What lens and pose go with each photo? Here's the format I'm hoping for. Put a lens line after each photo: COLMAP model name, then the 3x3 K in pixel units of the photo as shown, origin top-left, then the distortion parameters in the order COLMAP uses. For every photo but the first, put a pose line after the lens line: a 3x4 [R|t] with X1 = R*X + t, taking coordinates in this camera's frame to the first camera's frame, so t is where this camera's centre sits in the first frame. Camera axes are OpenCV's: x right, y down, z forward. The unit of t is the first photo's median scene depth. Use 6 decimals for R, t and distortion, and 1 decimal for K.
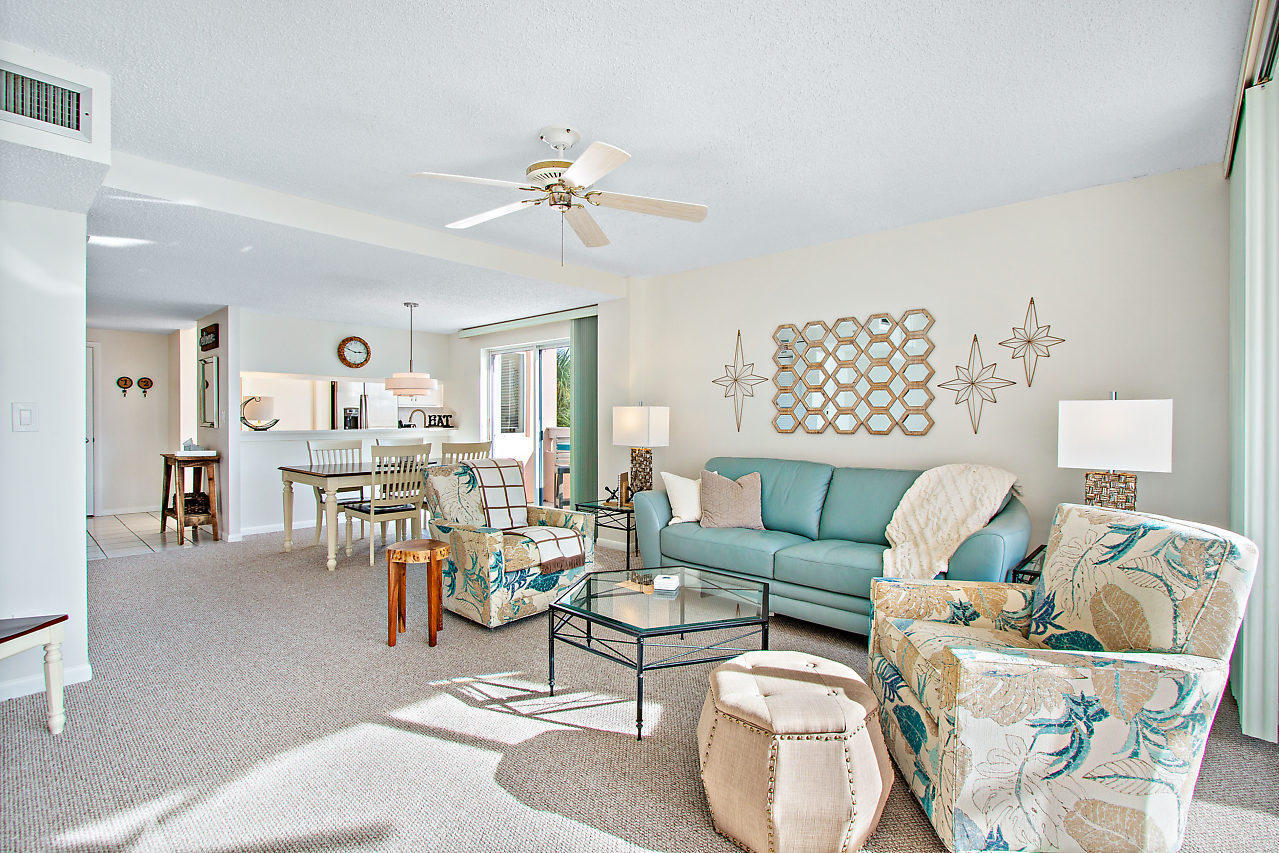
lens RADIAL K [[609.0, 0, 652.2], [0, 609.0, 423.1], [0, 0, 1]] dist [-0.008267, 0.000095]
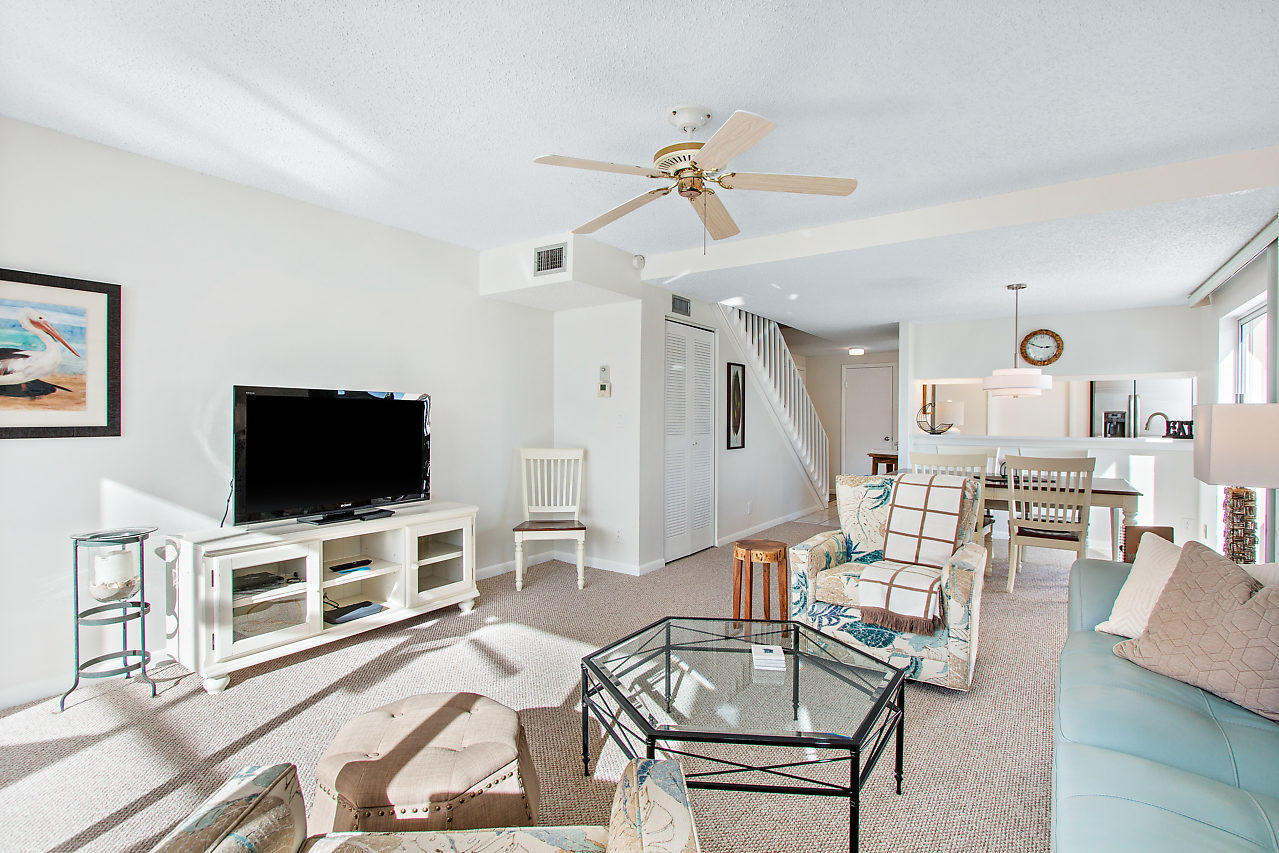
lens RADIAL K [[609.0, 0, 636.9], [0, 609.0, 422.9], [0, 0, 1]] dist [-0.008267, 0.000095]
pose [[0.096464, 0.006000, -0.995318, 0.476171], [-0.015788, 0.999865, 0.004497, -0.006462], [0.995211, 0.015280, 0.096546, 0.522581]]
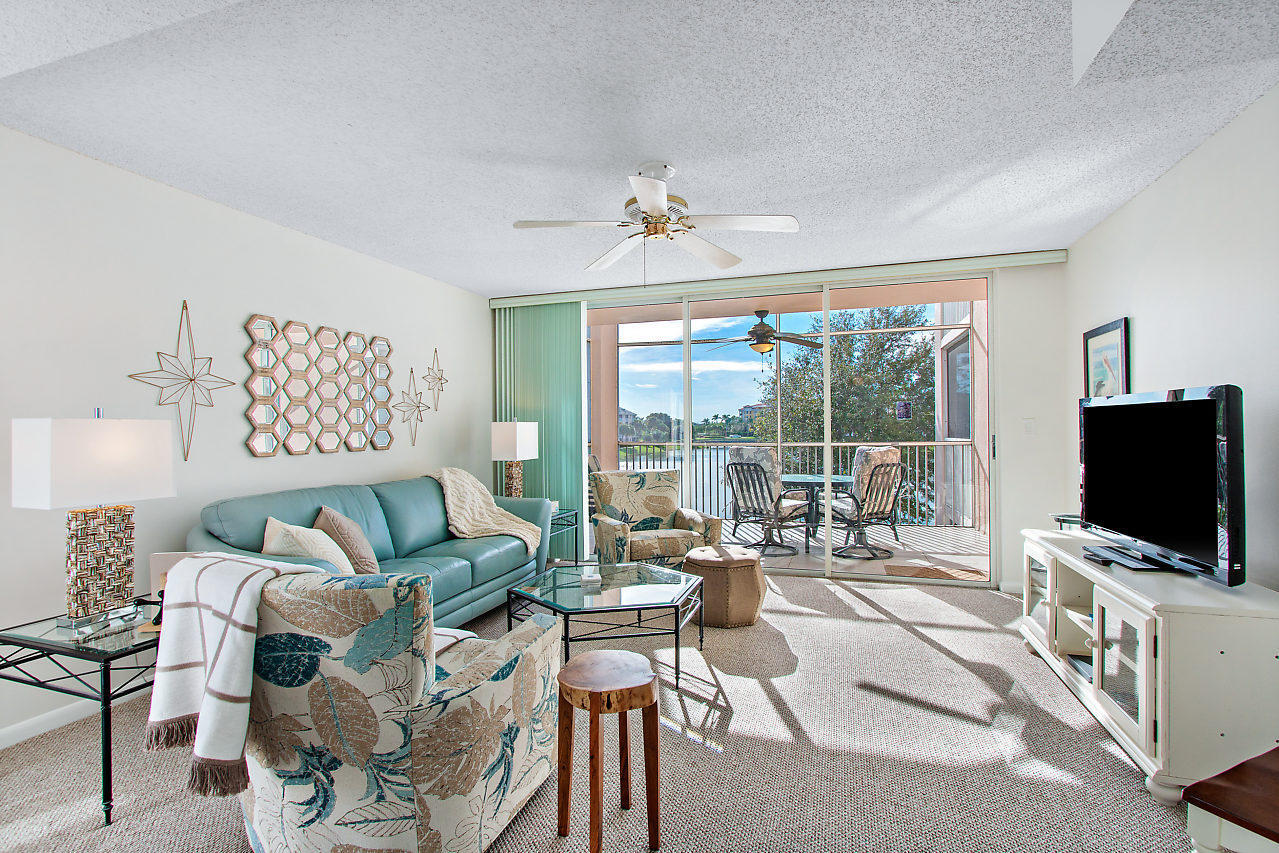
lens RADIAL K [[609.0, 0, 648.3], [0, 609.0, 431.3], [0, 0, 1]] dist [-0.008267, 0.000095]
pose [[-0.407177, -0.005484, 0.913333, -0.699015], [0.019122, 0.999712, 0.014527, -0.019088], [-0.913149, 0.023380, -0.406955, 0.909157]]
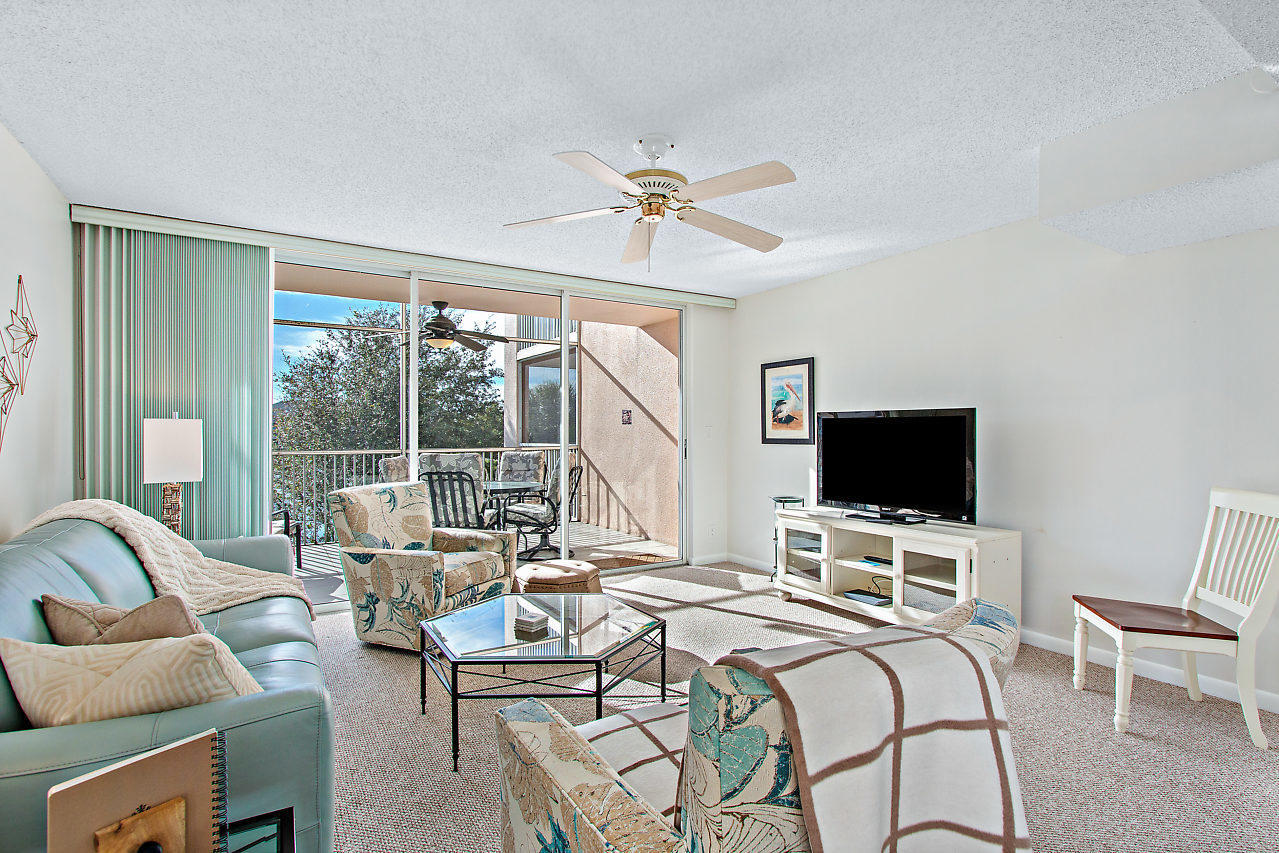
lens RADIAL K [[609.0, 0, 653.1], [0, 609.0, 428.3], [0, 0, 1]] dist [-0.008267, 0.000095]
pose [[-0.957373, -0.001995, 0.288846, -0.269875], [-0.000176, 0.999980, 0.006323, -0.017395], [-0.288853, 0.006003, -0.957355, 1.200405]]
